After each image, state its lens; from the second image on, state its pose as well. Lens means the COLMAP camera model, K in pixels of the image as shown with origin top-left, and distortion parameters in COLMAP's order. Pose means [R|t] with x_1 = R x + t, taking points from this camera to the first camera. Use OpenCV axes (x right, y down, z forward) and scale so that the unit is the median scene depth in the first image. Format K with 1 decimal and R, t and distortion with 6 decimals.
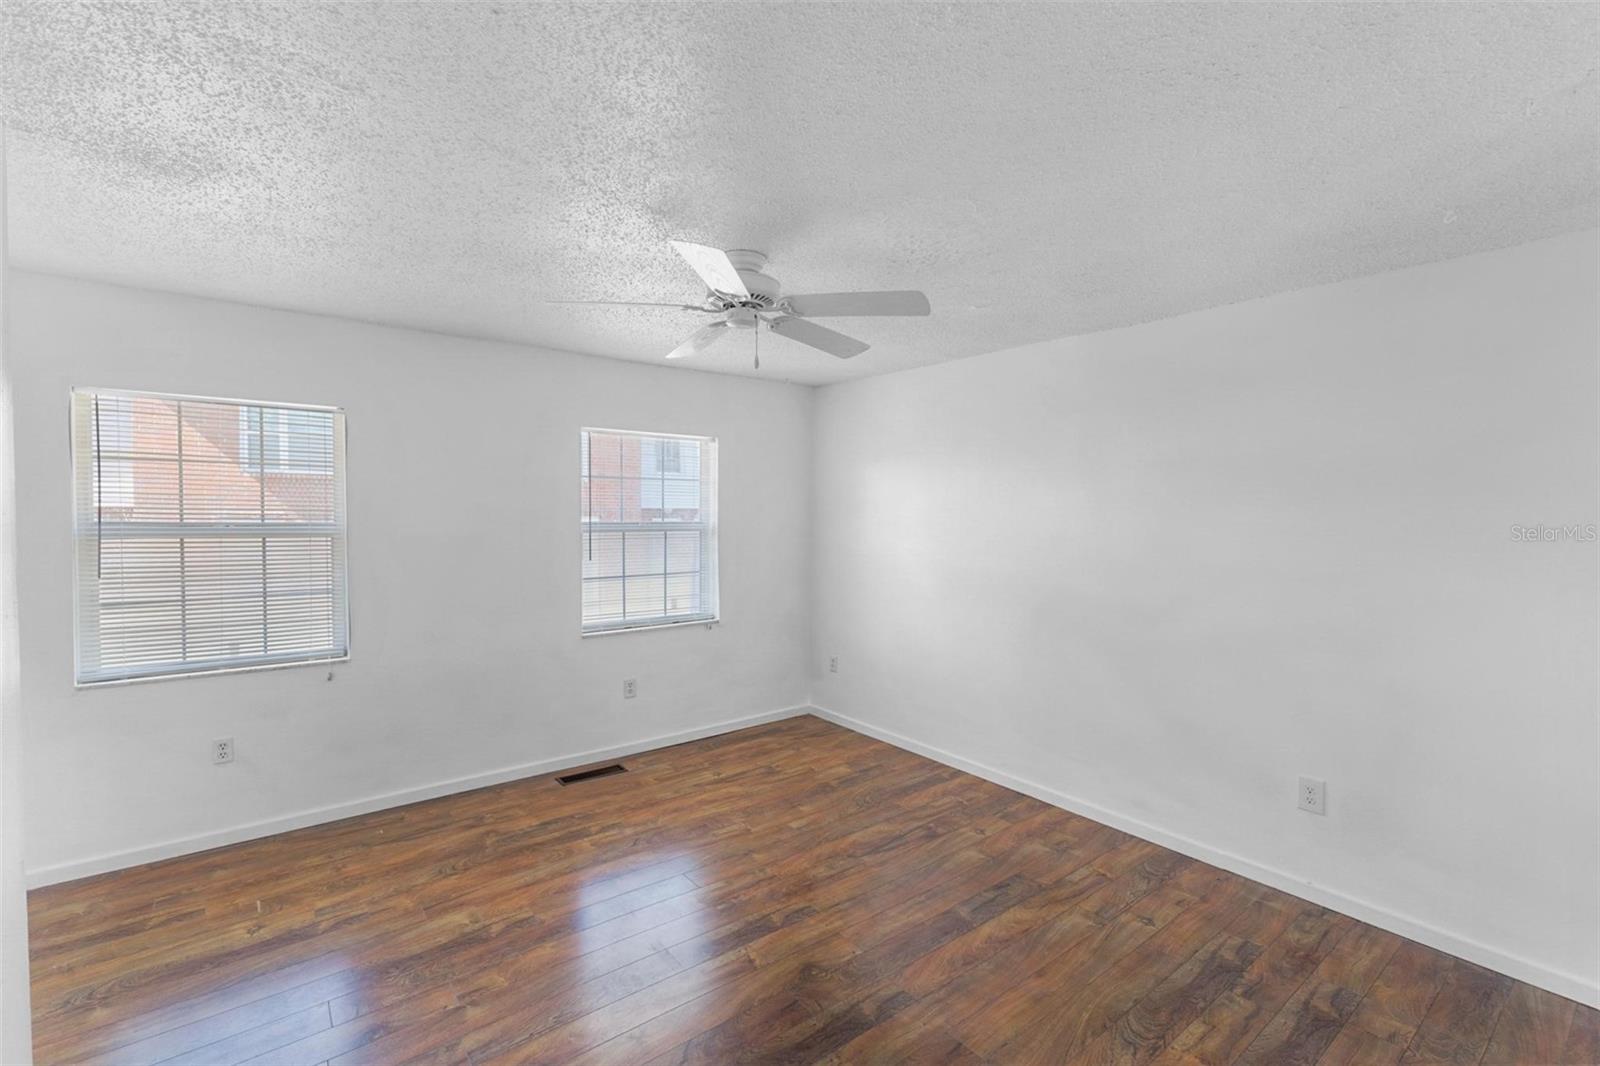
lens RADIAL K [[690.4, 0, 793.3], [0, 690.4, 535.0], [0, 0, 1]] dist [0.008897, -0.001892]
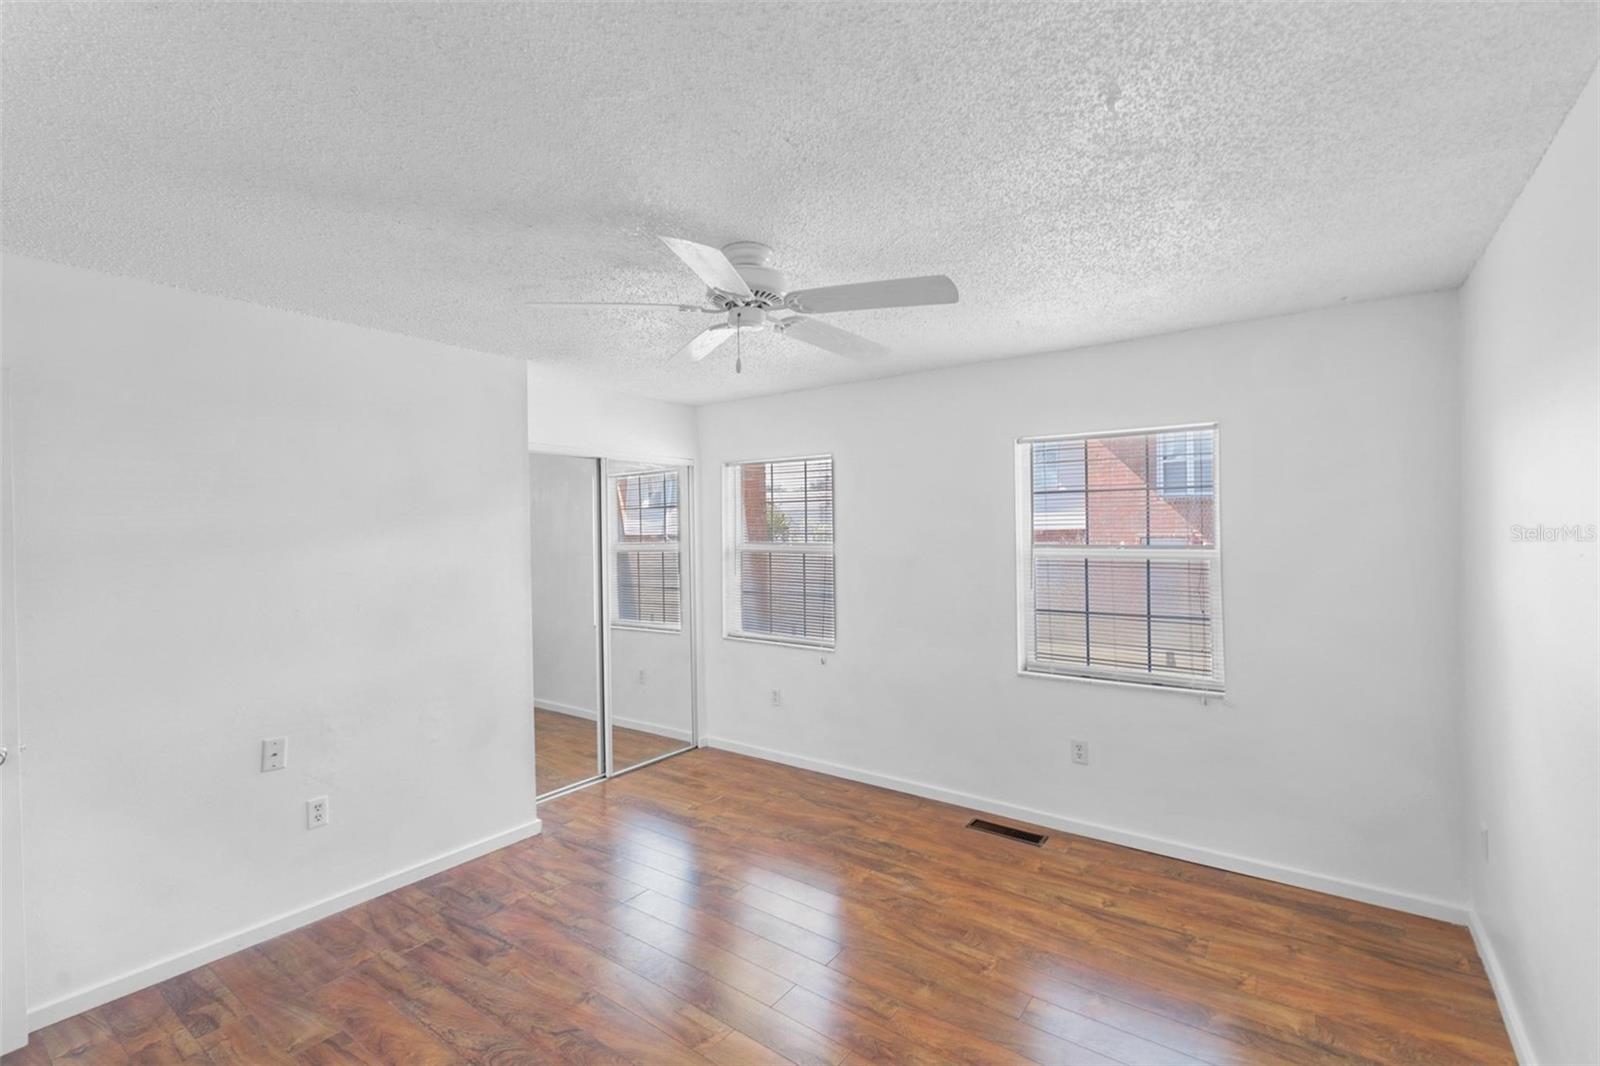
lens RADIAL K [[690.4, 0, 797.1], [0, 690.4, 528.3], [0, 0, 1]] dist [0.008897, -0.001892]
pose [[0.290015, -0.011848, -0.956949, 0.508554], [-0.022218, 0.999571, -0.019109, -0.018213], [0.956764, 0.026803, 0.289627, 0.508377]]
